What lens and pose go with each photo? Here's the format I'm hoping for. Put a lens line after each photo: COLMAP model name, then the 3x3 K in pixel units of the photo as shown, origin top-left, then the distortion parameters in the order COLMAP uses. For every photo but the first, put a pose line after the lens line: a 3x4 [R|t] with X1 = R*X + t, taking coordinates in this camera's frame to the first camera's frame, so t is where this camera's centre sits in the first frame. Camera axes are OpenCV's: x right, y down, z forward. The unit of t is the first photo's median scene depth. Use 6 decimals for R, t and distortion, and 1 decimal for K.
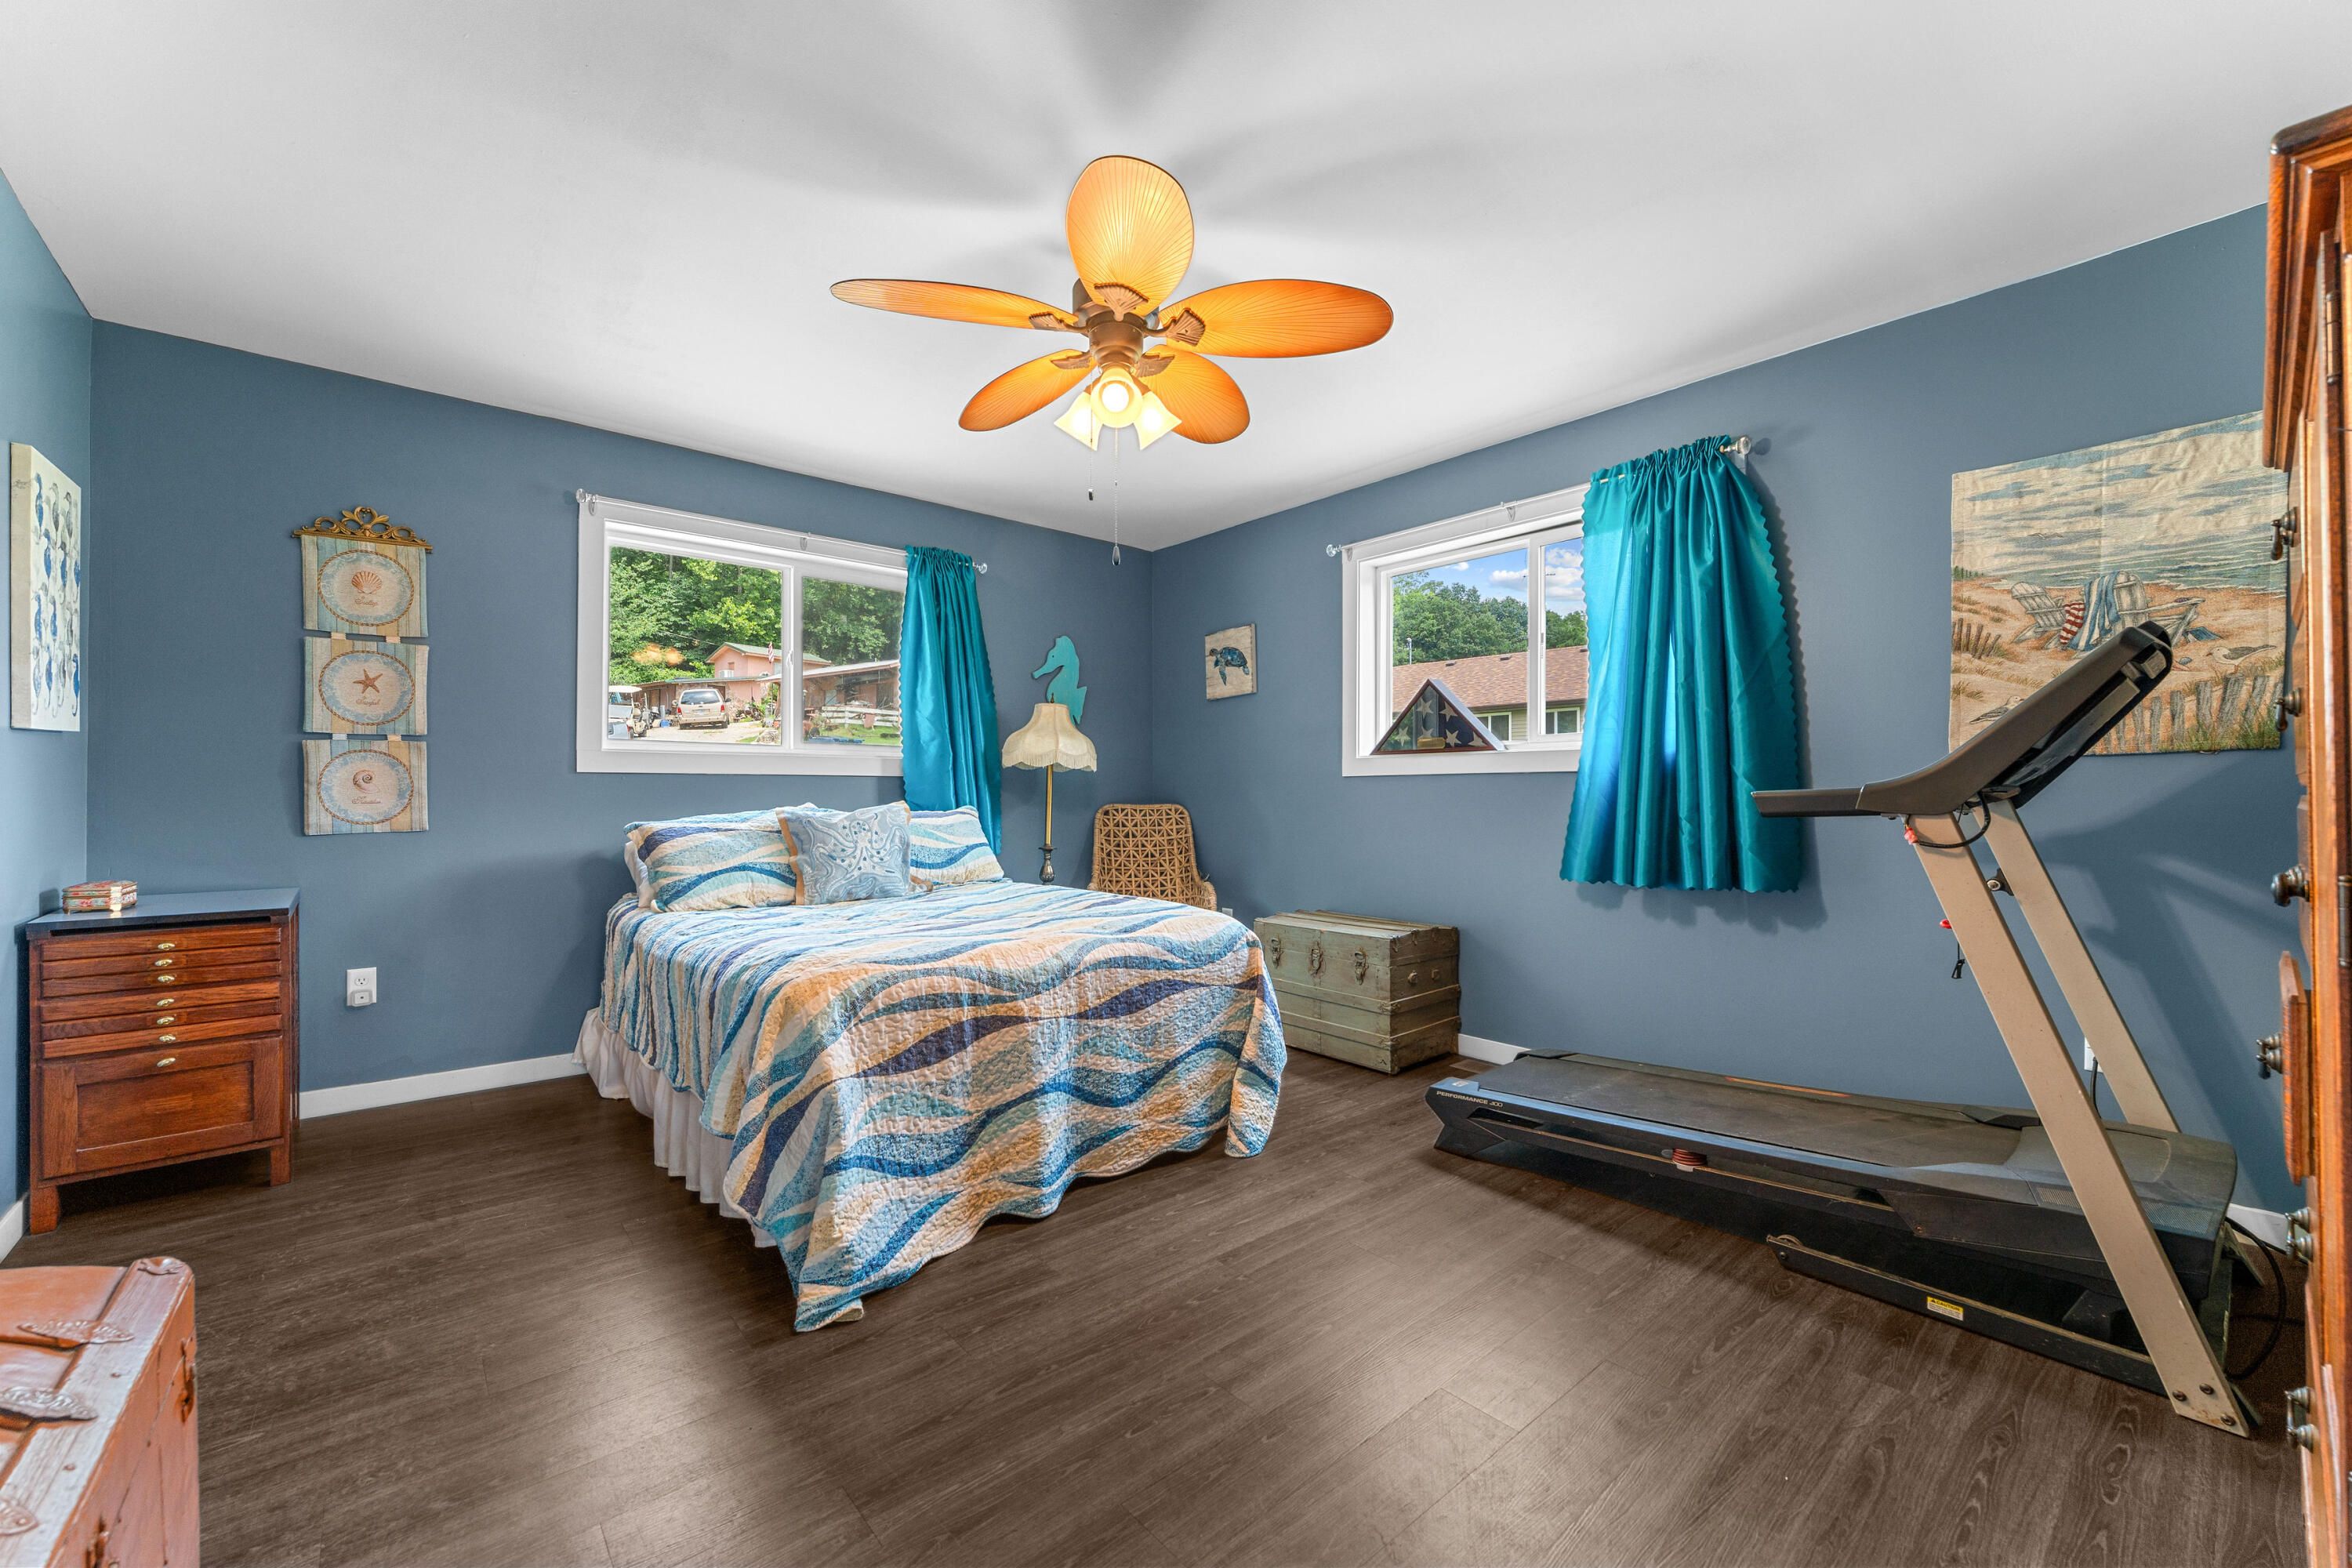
lens RADIAL K [[944.1, 0, 1178.3], [0, 944.1, 784.2], [0, 0, 1]] dist [0.004062, -0.000526]
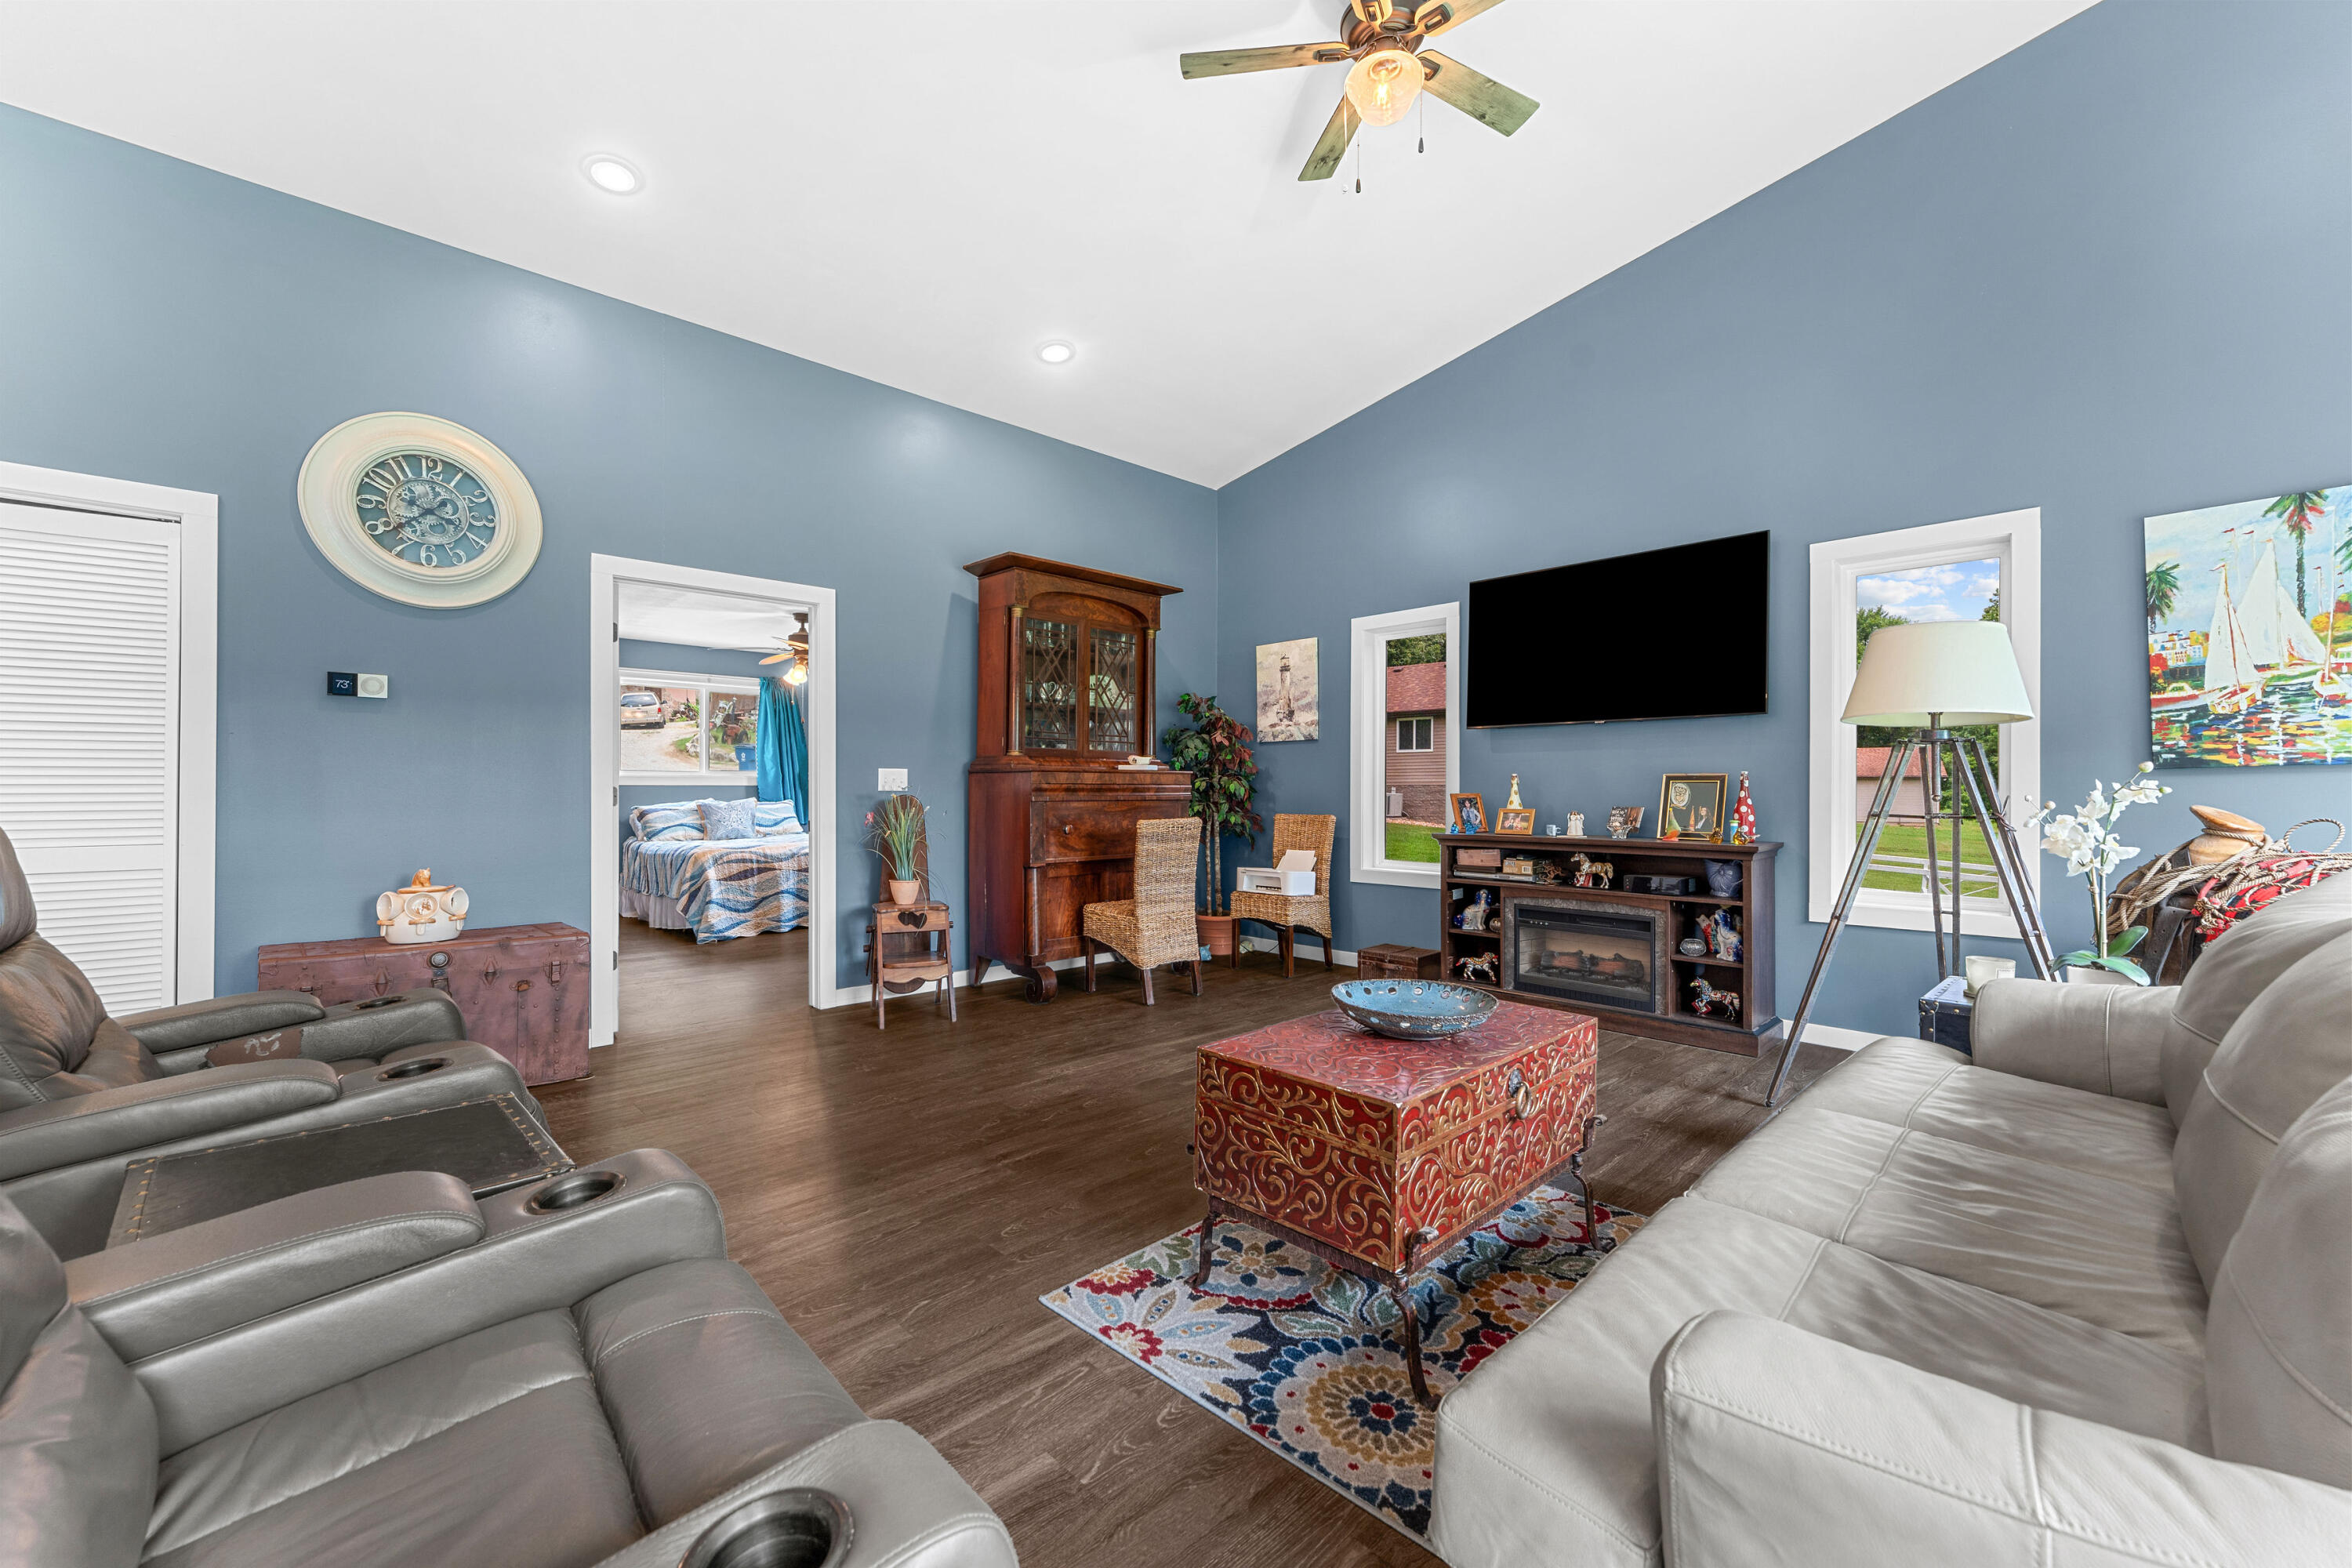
lens RADIAL K [[944.1, 0, 1176.6], [0, 944.1, 791.6], [0, 0, 1]] dist [0.004062, -0.000526]
pose [[0.998544, 0.005376, 0.053667, 0.946009], [-0.005893, 0.999938, 0.009487, -0.038110], [-0.053613, -0.009790, 0.998514, -2.077490]]
